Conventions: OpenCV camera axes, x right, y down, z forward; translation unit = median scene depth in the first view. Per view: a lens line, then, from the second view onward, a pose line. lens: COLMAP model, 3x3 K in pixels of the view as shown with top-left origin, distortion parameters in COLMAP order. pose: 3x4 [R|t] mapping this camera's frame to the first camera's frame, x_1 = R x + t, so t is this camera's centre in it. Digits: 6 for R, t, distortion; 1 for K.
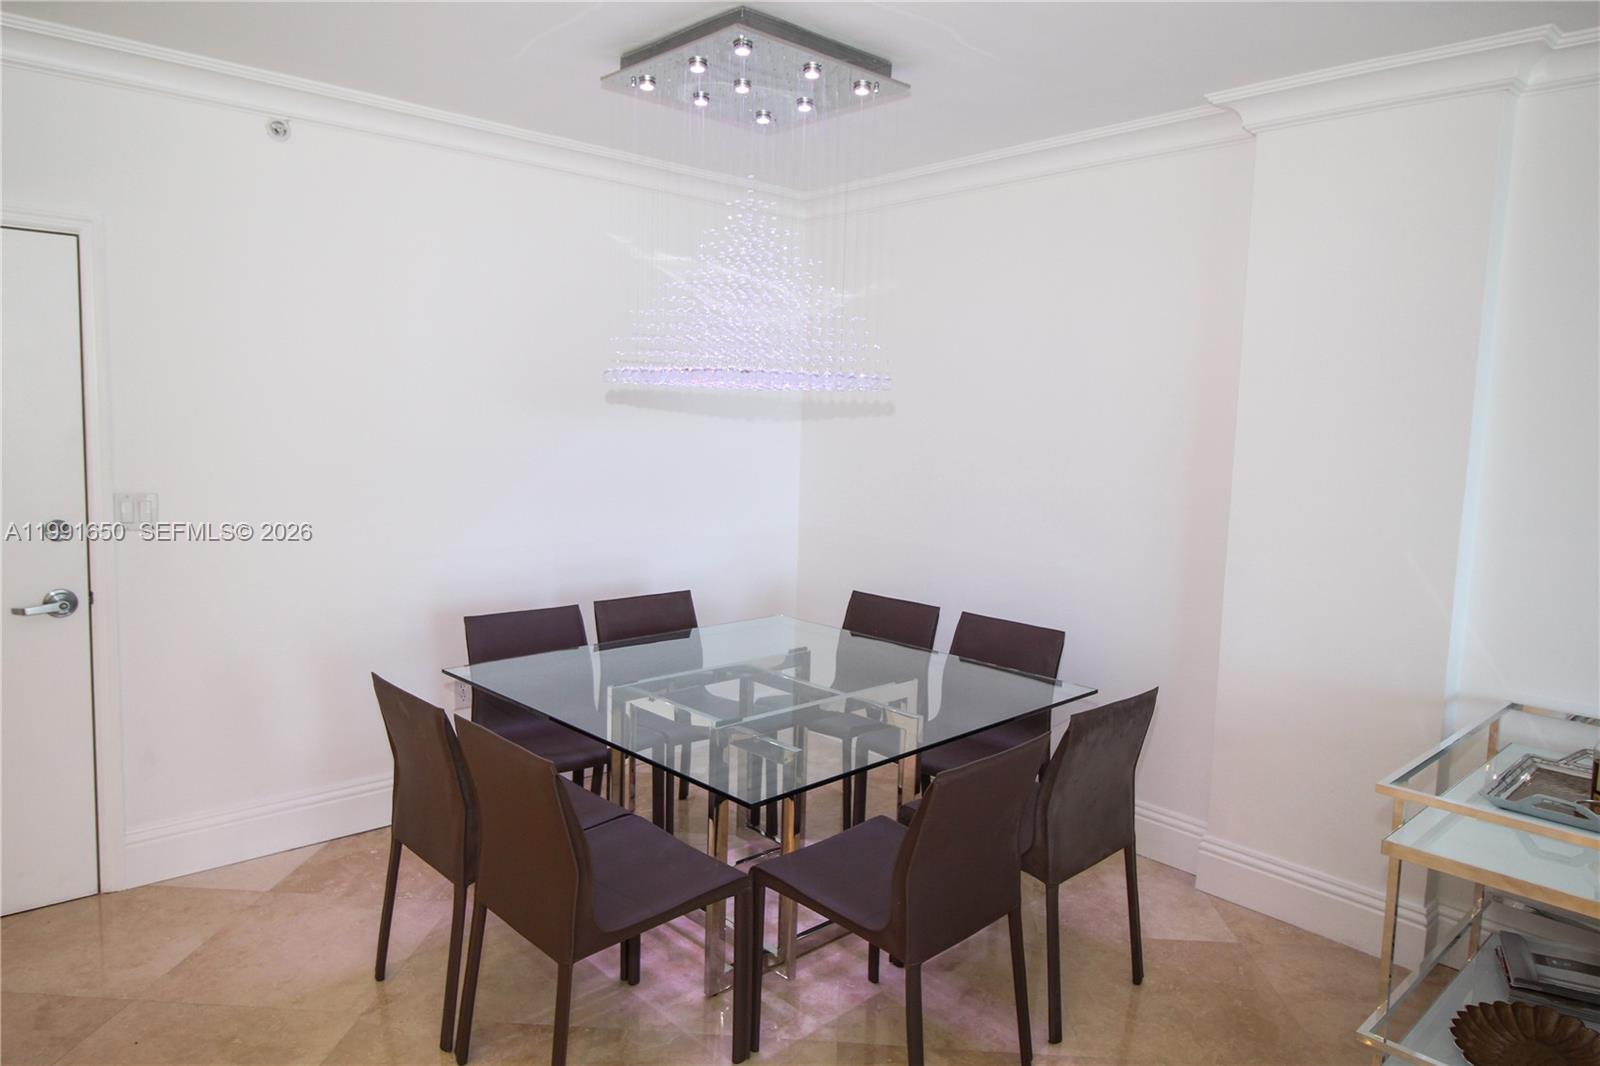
lens RADIAL K [[1034.8, 0, 798.2], [0, 1034.8, 514.7], [0, 0, 1]] dist [0.006307, -0.006041]
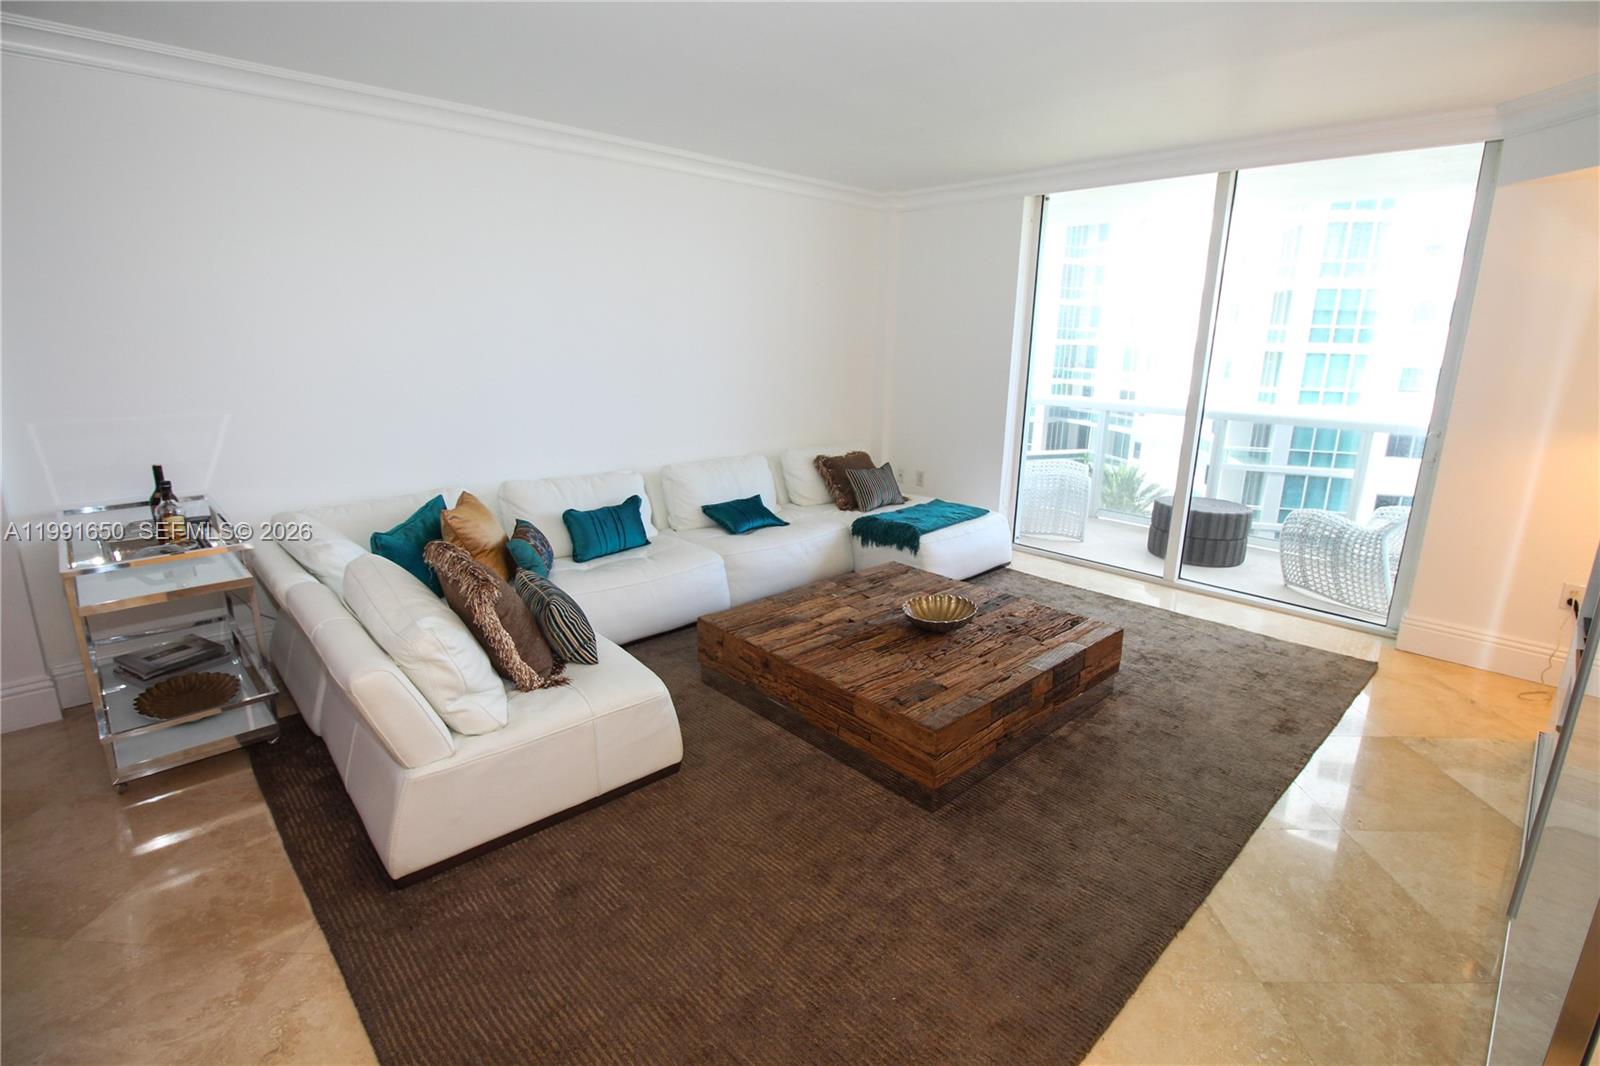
lens RADIAL K [[756.6, 0, 806.0], [0, 756.6, 525.5], [0, 0, 1]] dist [-0.001697, -0.013217]
pose [[-0.034999, -0.275055, 0.960791, -0.288542], [0.078136, 0.957684, 0.277012, -0.002479], [-0.996328, 0.084767, -0.012026, -0.000284]]
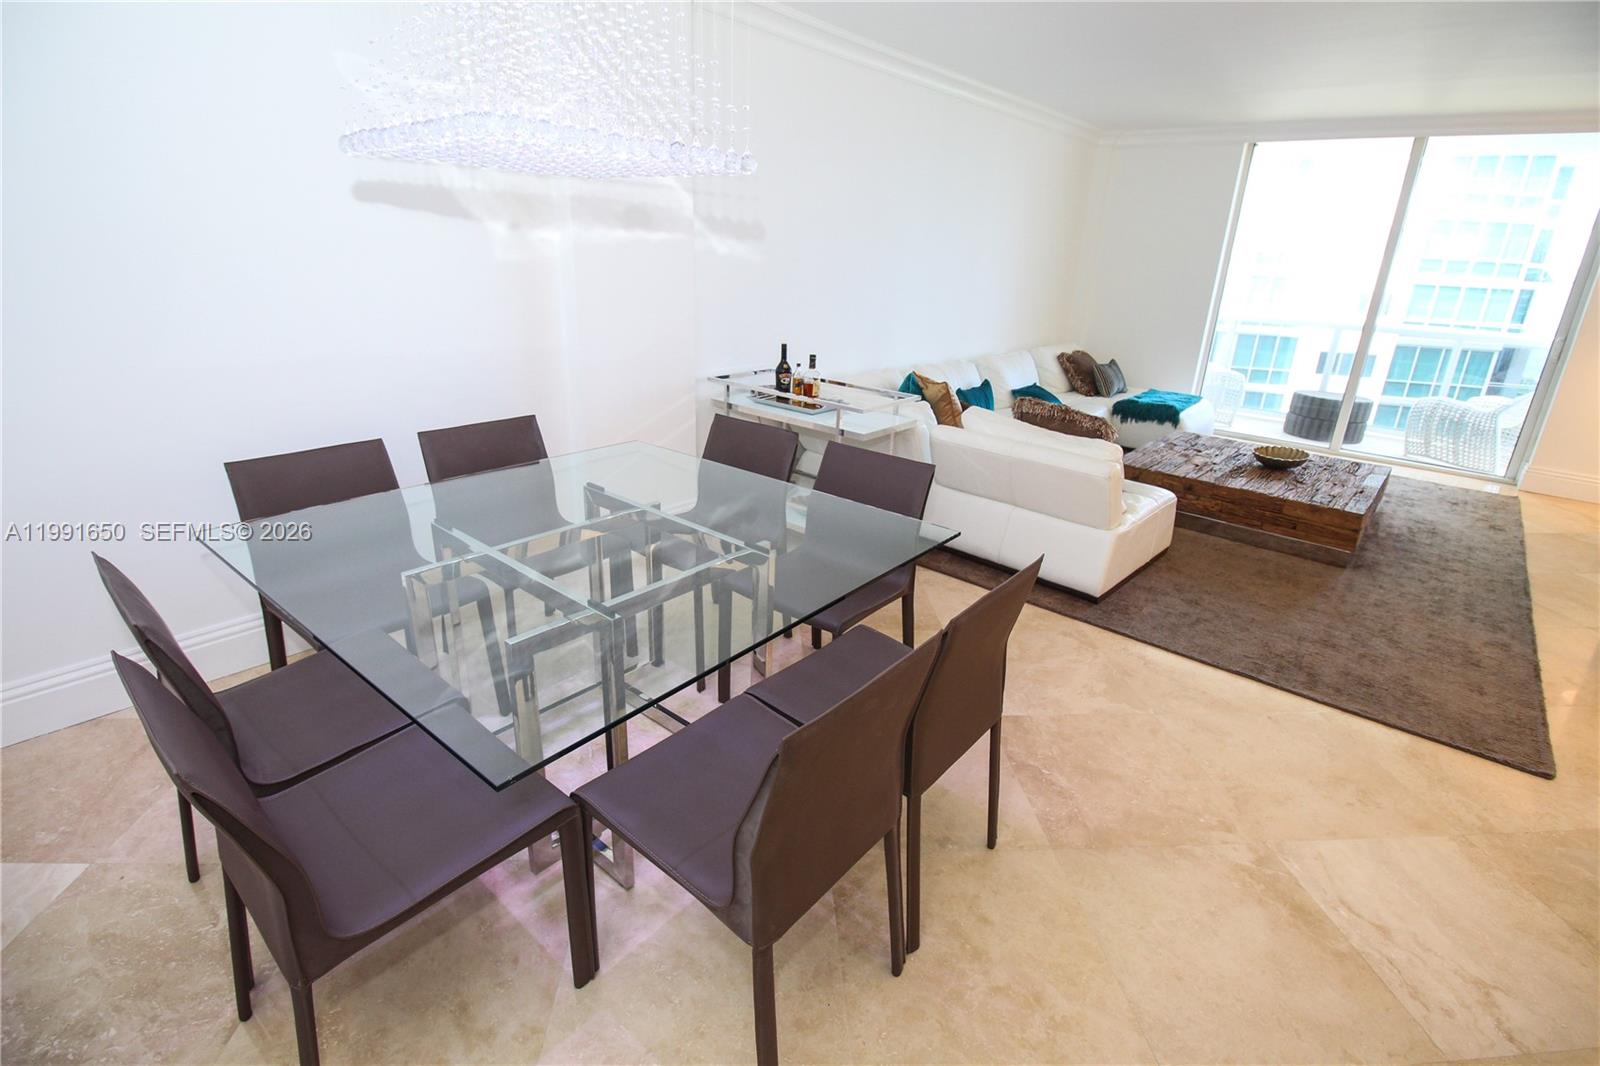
lens RADIAL K [[770.9, 0, 803.6], [0, 770.9, 522.3], [0, 0, 1]] dist [-0.004109, -0.008930]
pose [[-0.141162, -0.369670, 0.918377, -0.624420], [0.048634, 0.923957, 0.379392, -0.084350], [-0.988791, 0.098221, -0.112449, 0.880611]]
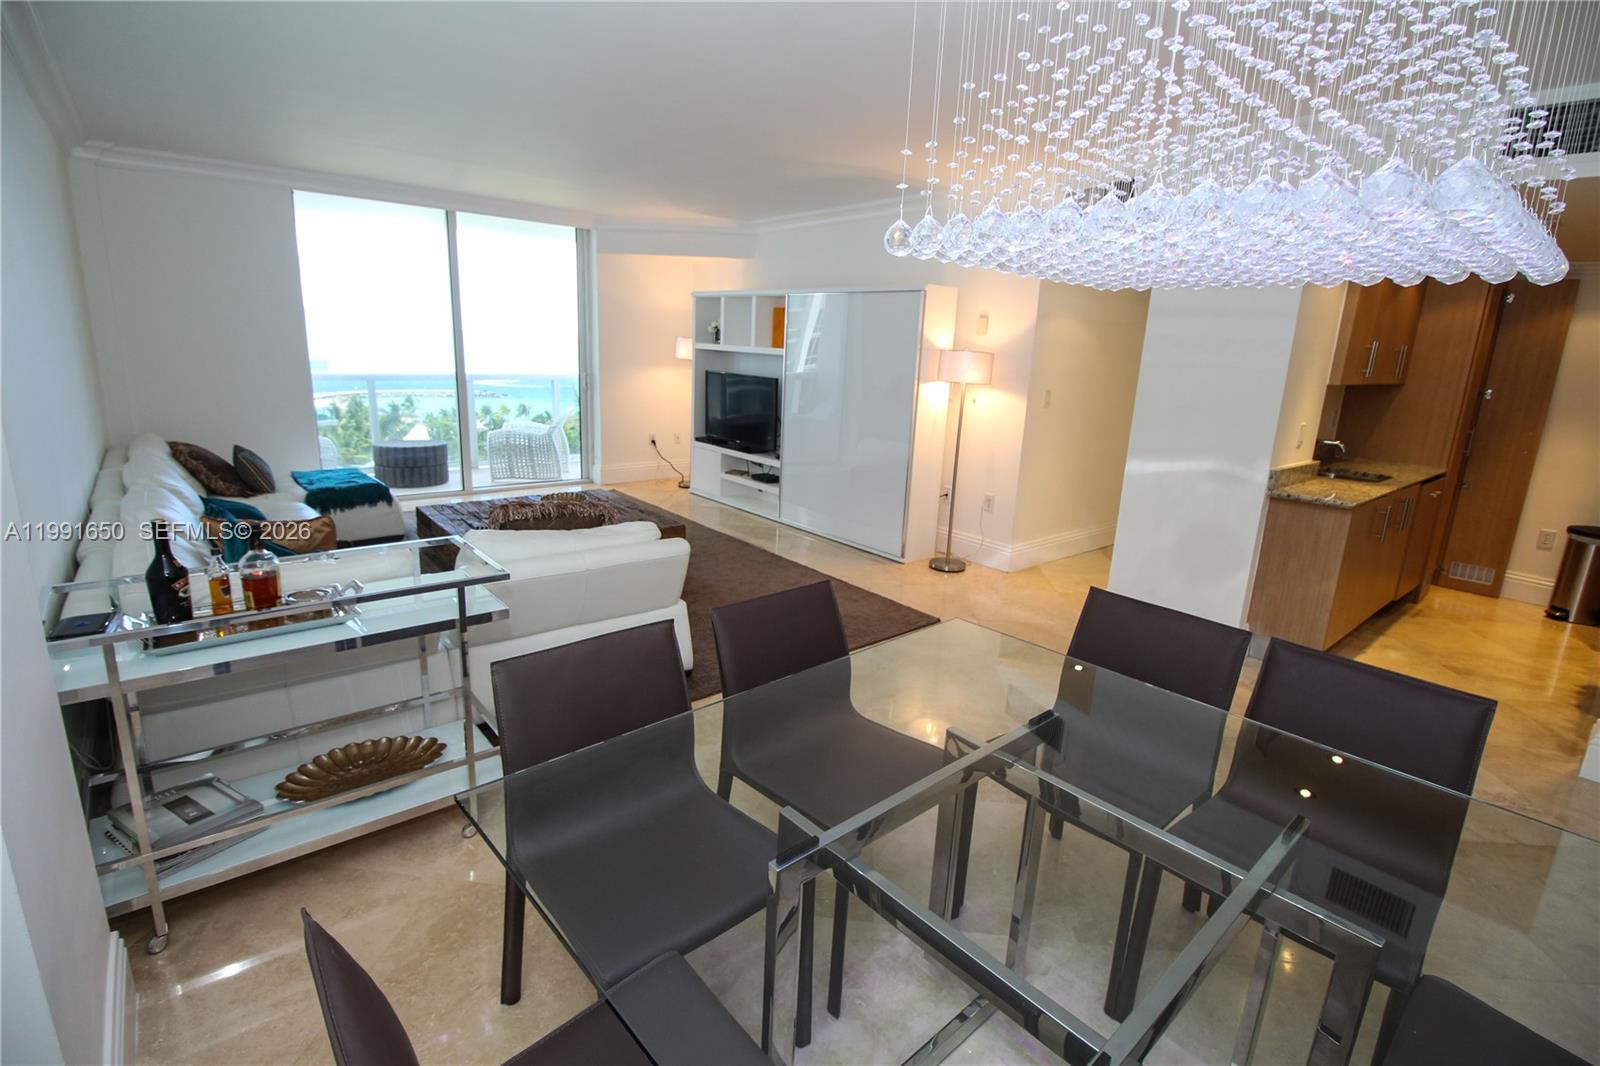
lens RADIAL K [[772.2, 0, 799.5], [0, 772.2, 516.1], [0, 0, 1]] dist [-0.001389, -0.009716]
pose [[-0.997367, -0.072246, -0.006237, 0.143670], [-0.070547, 0.946790, 0.314024, -0.111494], [-0.016782, 0.313637, -0.949395, 1.327103]]
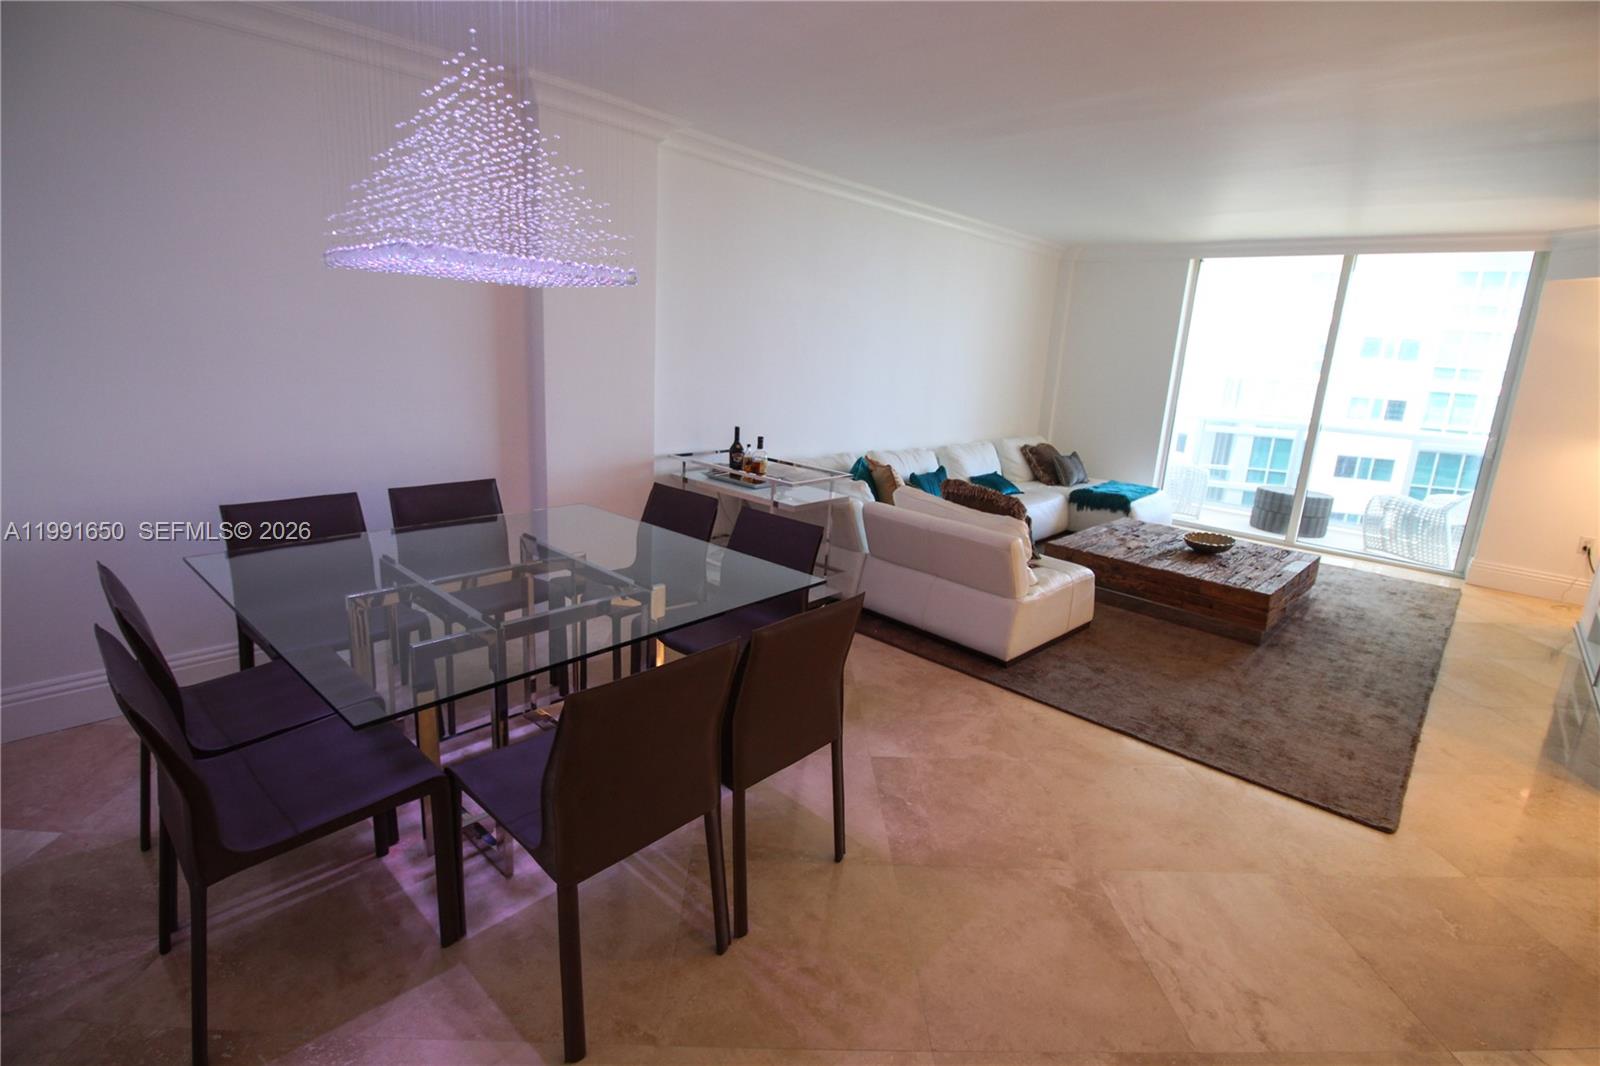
lens RADIAL K [[772.2, 0, 799.5], [0, 772.2, 516.1], [0, 0, 1]] dist [-0.001389, -0.009716]
pose [[-0.095983, -0.253966, 0.962439, -0.765585], [0.033727, 0.965518, 0.258142, -0.081176], [-0.994811, 0.057237, -0.084108, 0.758878]]
